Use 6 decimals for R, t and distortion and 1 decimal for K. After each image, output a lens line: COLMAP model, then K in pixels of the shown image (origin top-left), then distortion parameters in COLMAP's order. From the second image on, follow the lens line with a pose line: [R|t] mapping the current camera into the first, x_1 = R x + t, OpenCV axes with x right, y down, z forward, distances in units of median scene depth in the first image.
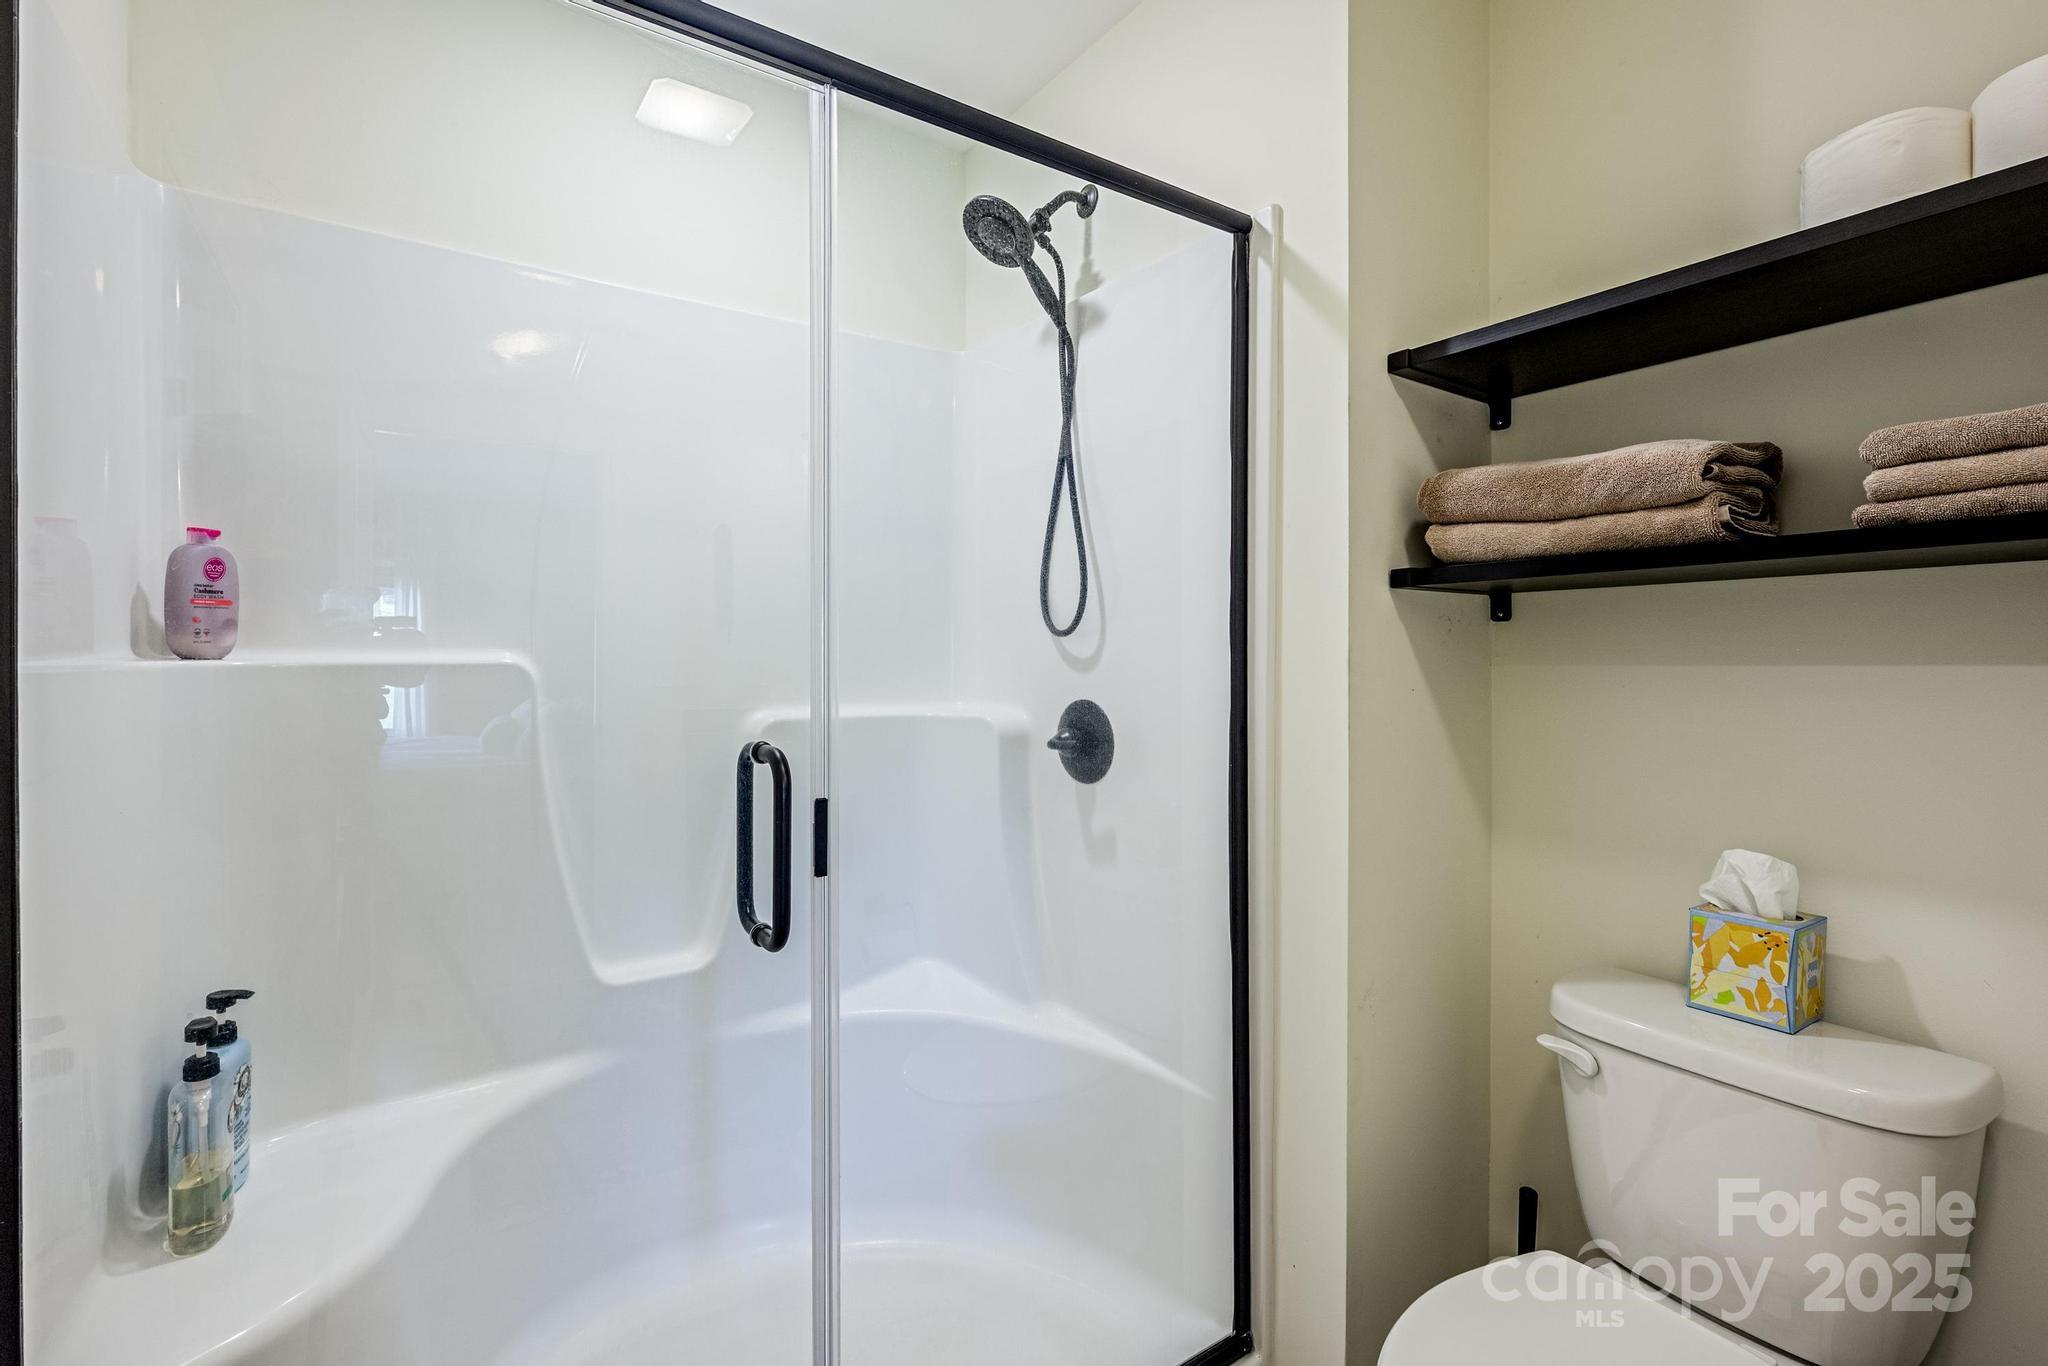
lens RADIAL K [[869.0, 0, 1015.8], [0, 869.0, 630.1], [0, 0, 1]] dist [-0.000893, 0.000041]
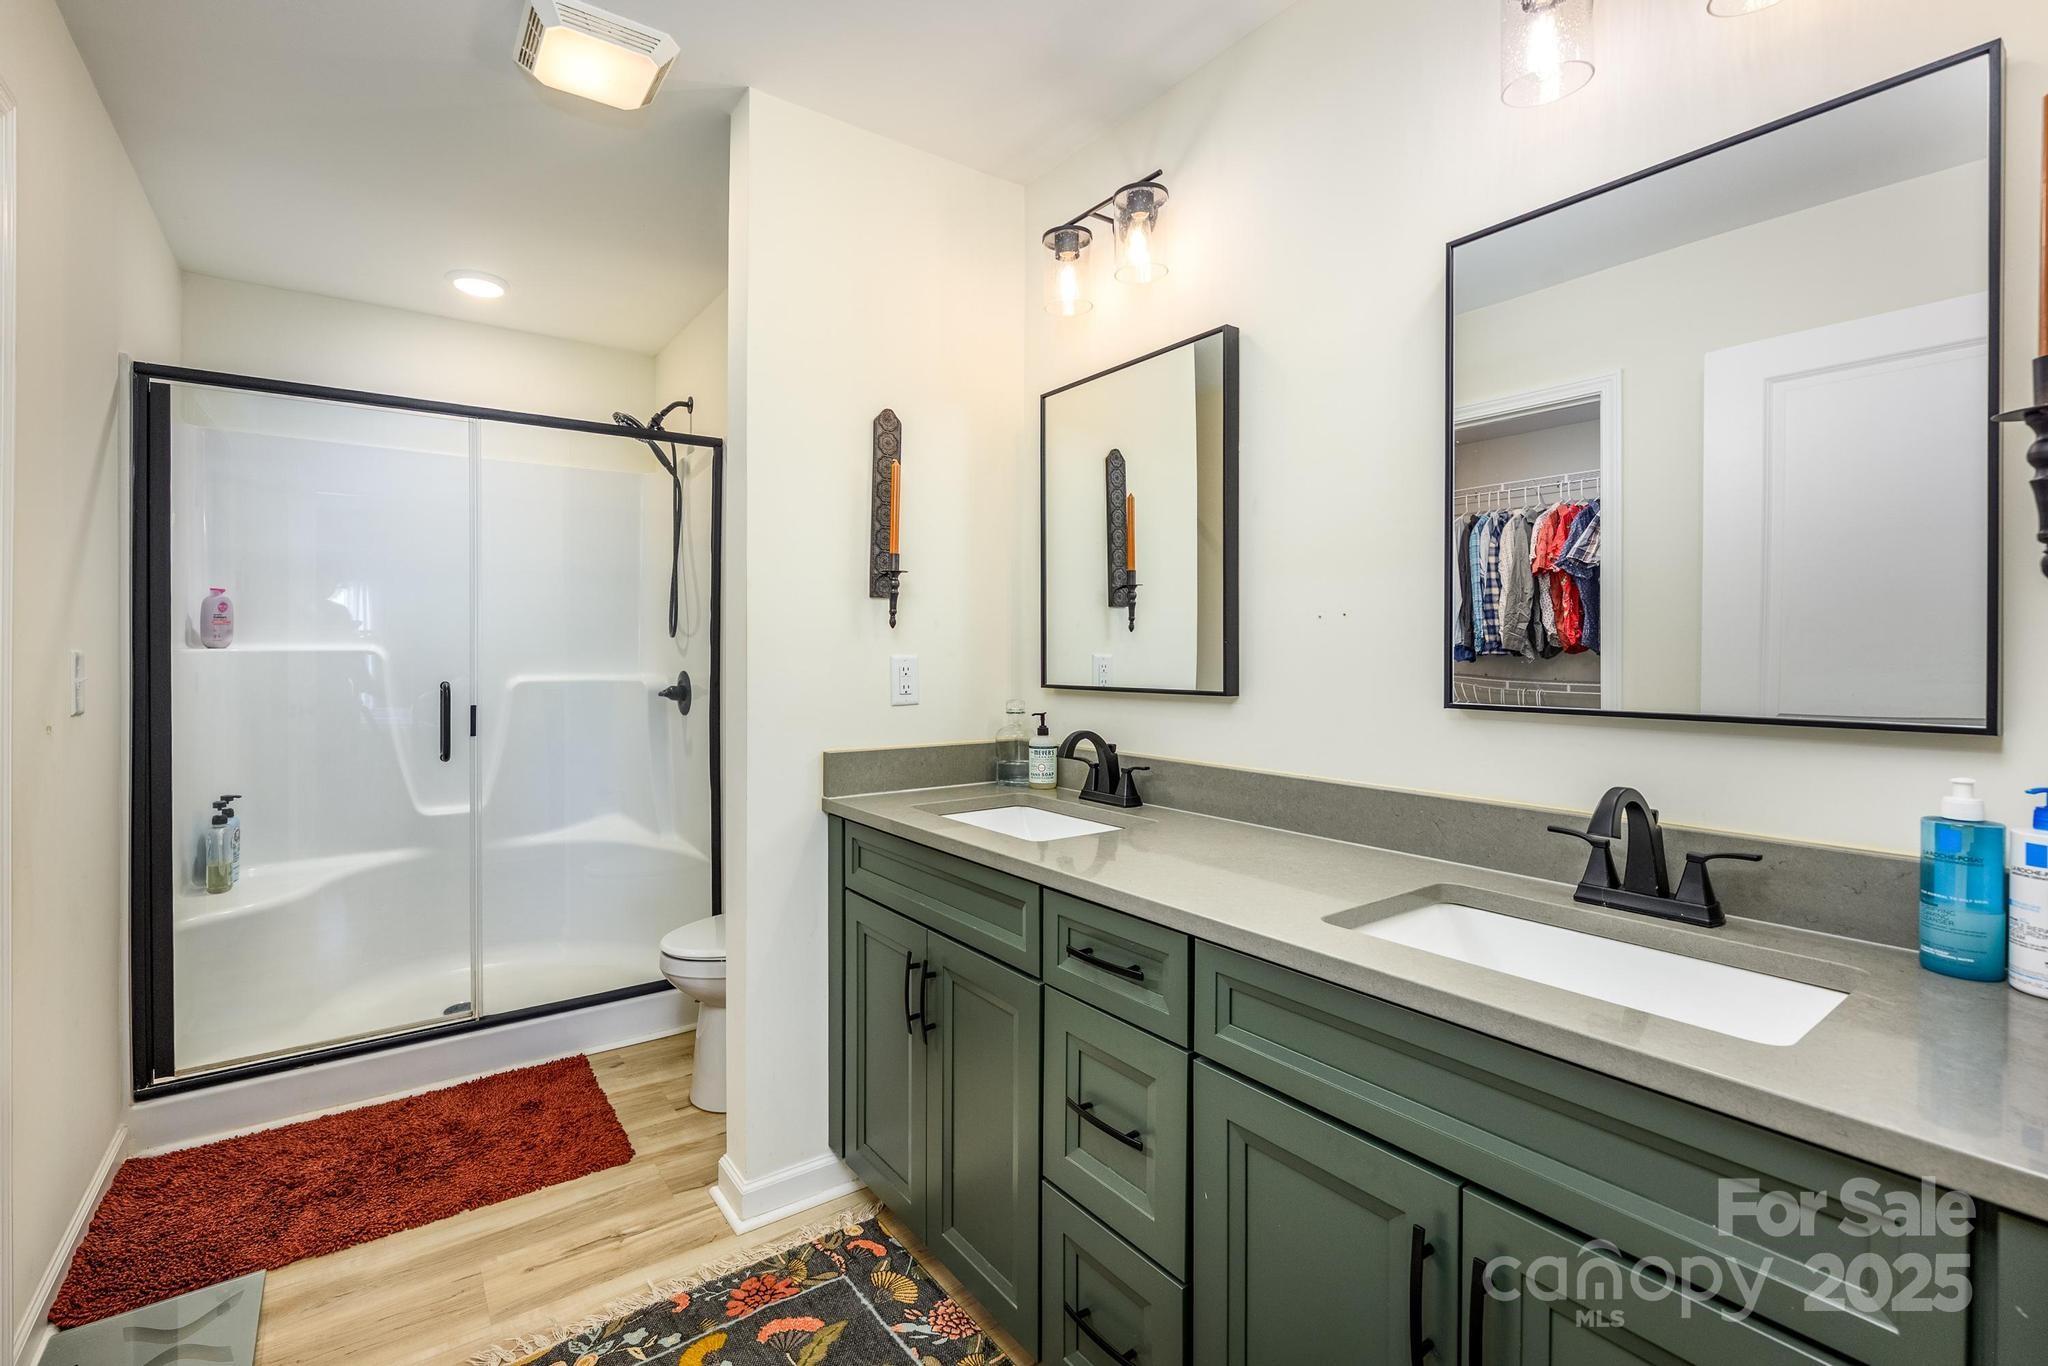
lens RADIAL K [[869.0, 0, 1015.8], [0, 869.0, 630.1], [0, 0, 1]] dist [-0.000893, 0.000041]
pose [[0.999510, -0.001593, 0.031265, 1.024128], [0.001646, 0.999997, -0.001682, -0.004917], [-0.031262, 0.001733, 0.999510, -1.270076]]
